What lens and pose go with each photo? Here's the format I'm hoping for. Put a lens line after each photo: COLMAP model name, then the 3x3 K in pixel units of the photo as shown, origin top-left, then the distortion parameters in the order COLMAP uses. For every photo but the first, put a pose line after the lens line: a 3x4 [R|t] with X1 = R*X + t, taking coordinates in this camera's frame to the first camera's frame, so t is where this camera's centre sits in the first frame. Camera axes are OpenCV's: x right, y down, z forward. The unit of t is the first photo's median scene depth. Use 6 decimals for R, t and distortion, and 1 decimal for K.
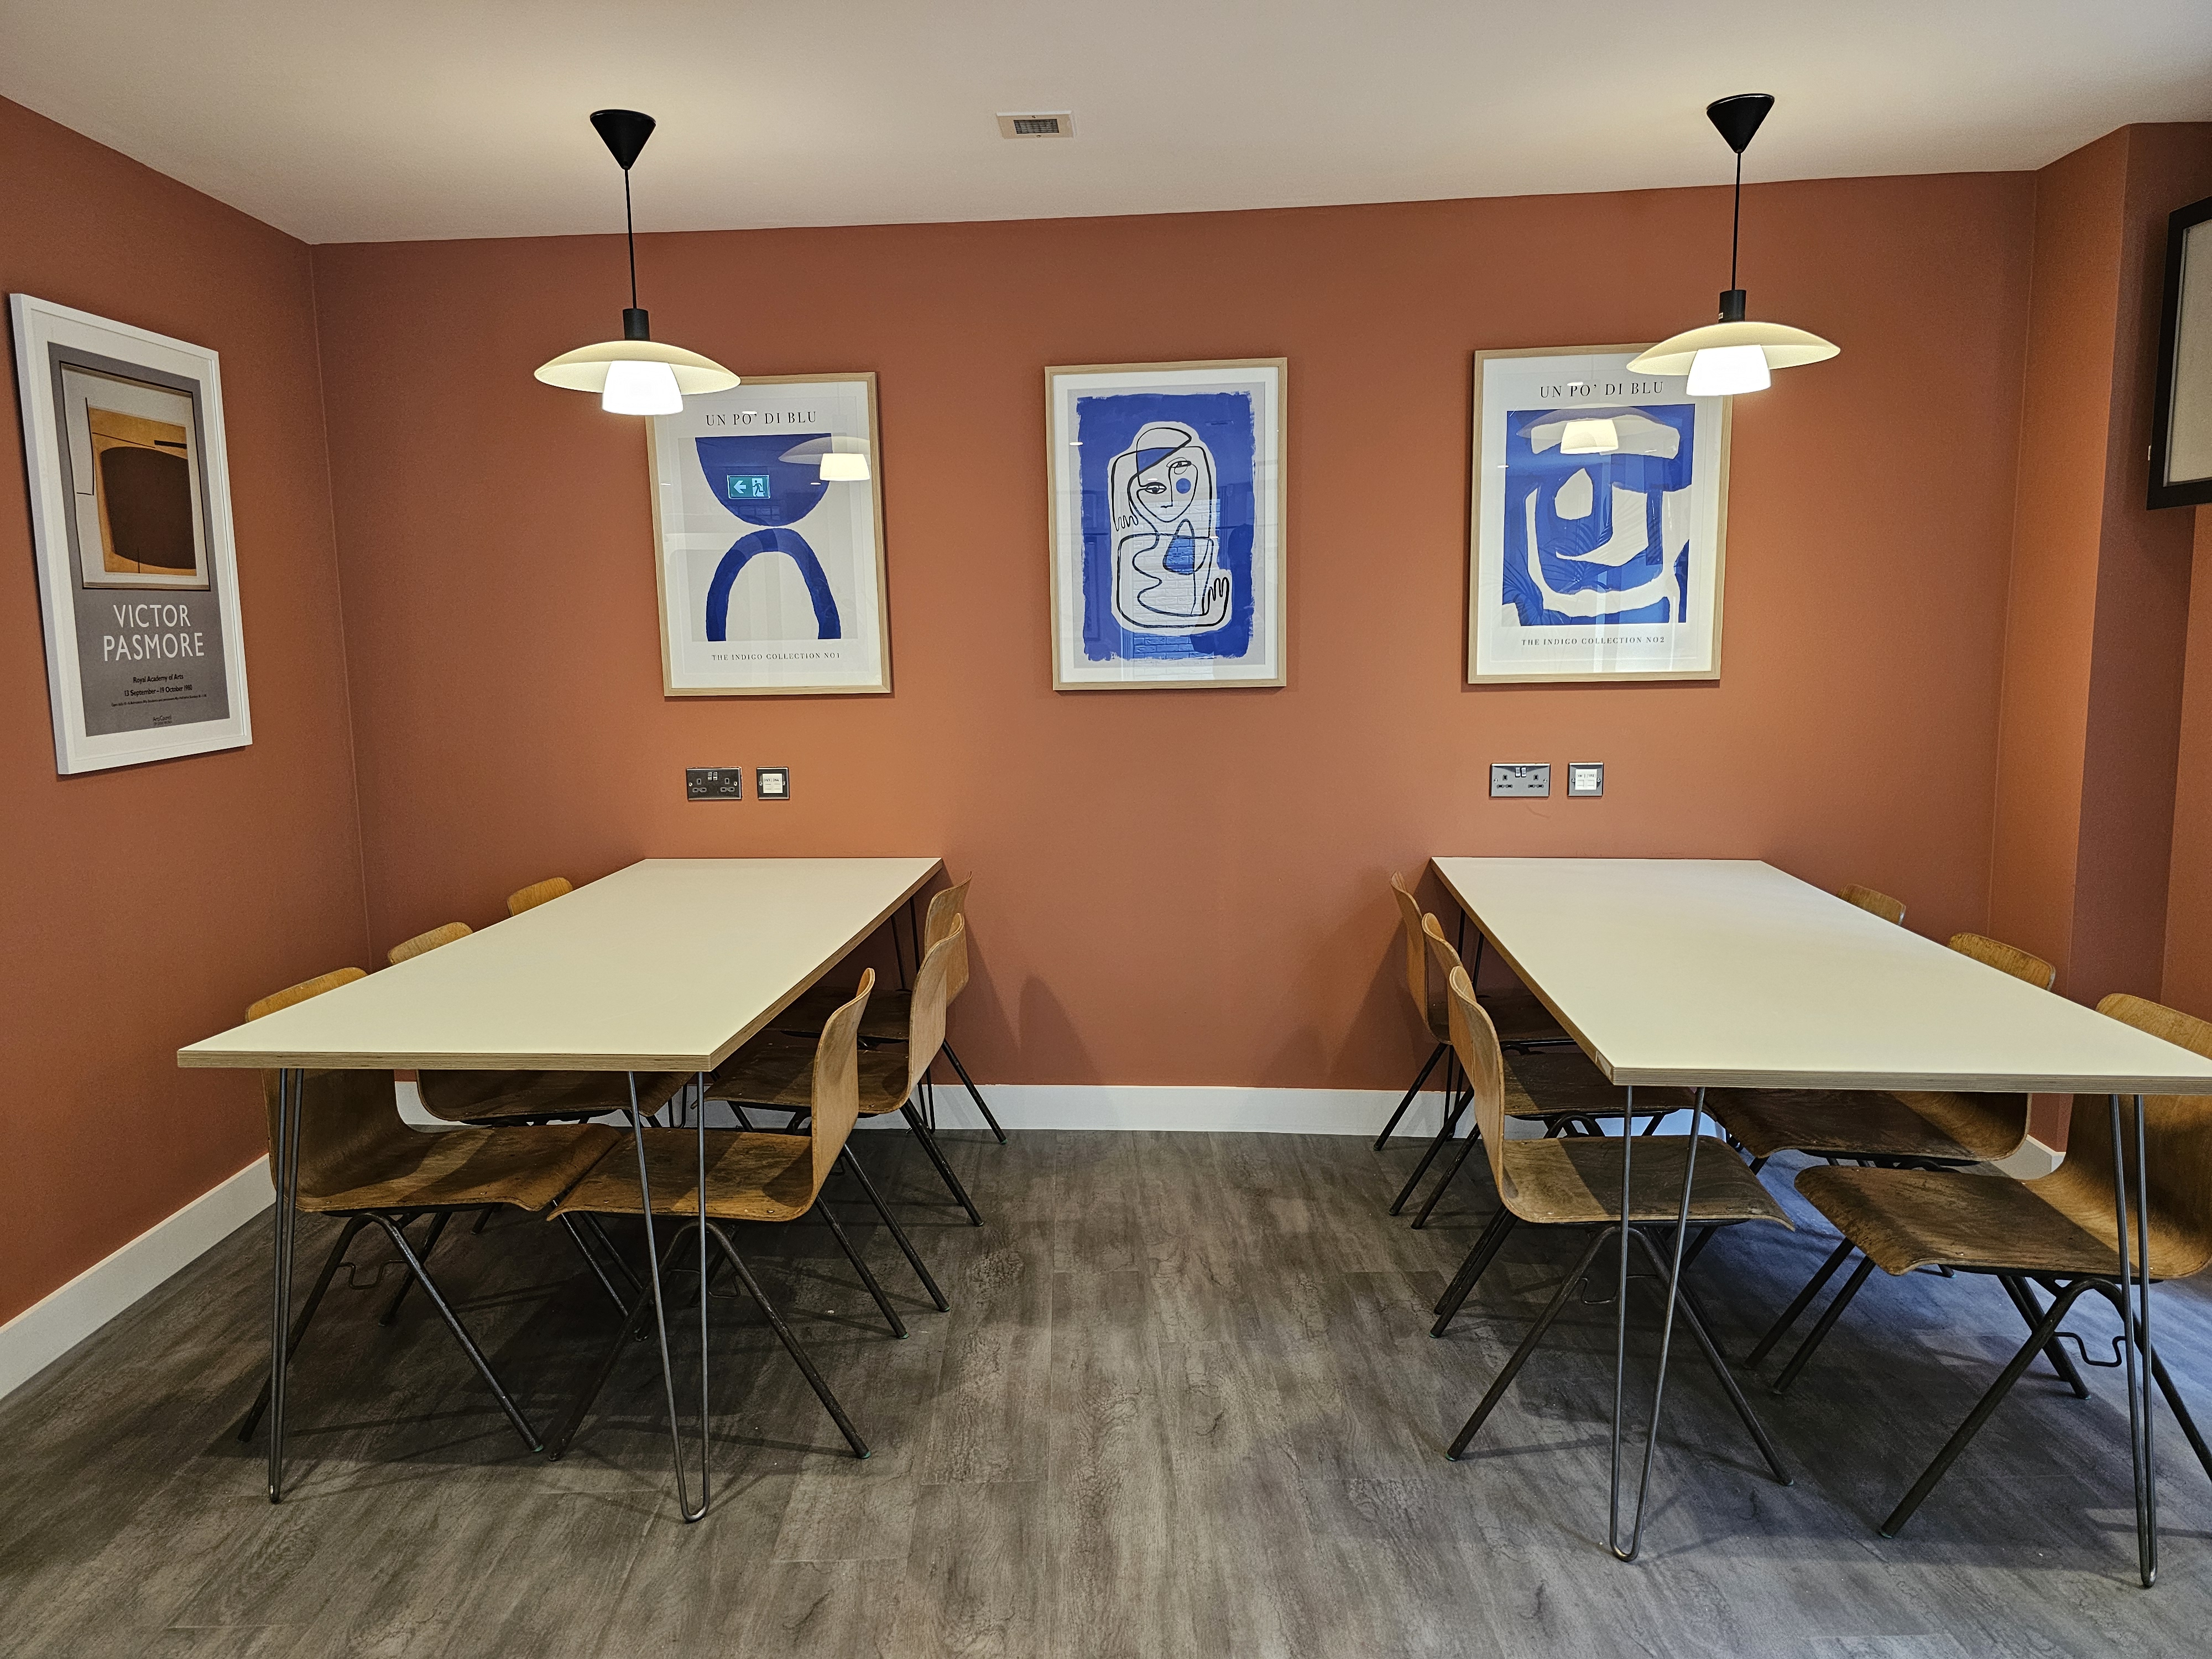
lens RADIAL K [[1521.3, 0, 1092.0], [0, 1521.3, 832.4], [0, 0, 1]] dist [0.126795, -0.148390]
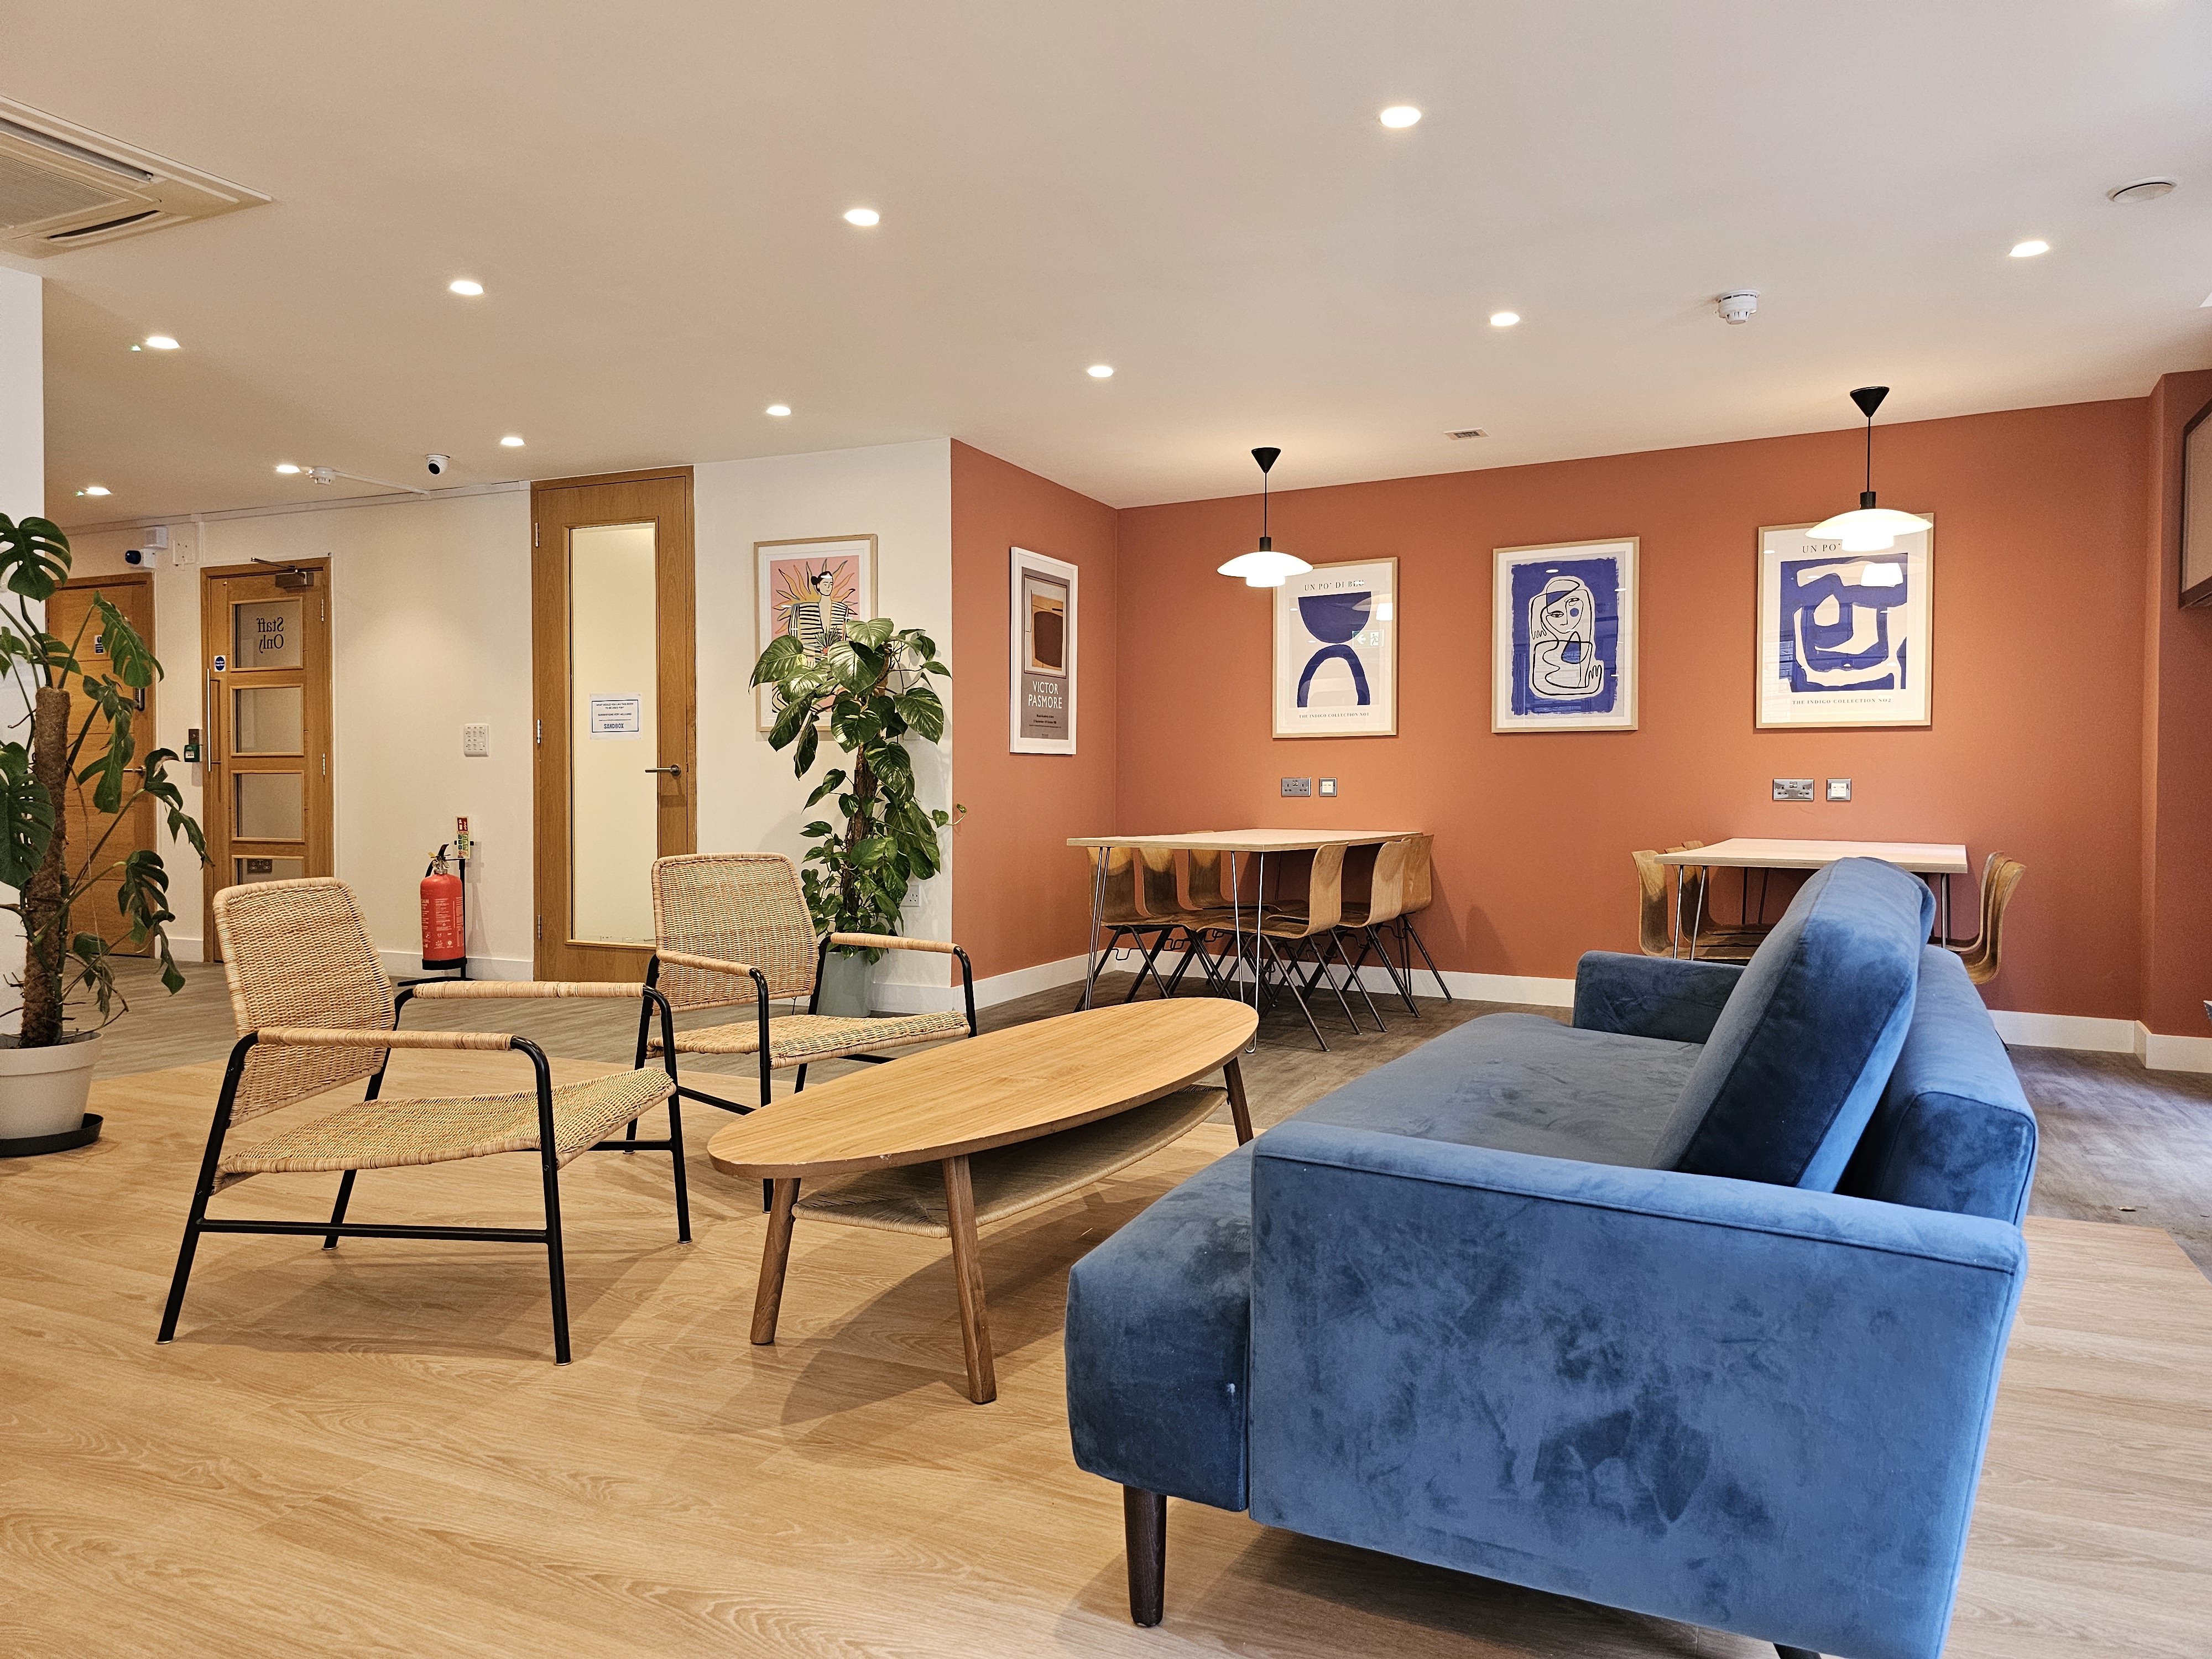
lens RADIAL K [[1521.3, 0, 1092.0], [0, 1521.3, 832.4], [0, 0, 1]] dist [0.126795, -0.148390]
pose [[0.910618, 0.031765, -0.412026, 0.286875], [-0.073899, 0.993487, -0.086733, 0.204777], [0.406587, 0.109429, 0.907035, -0.743571]]
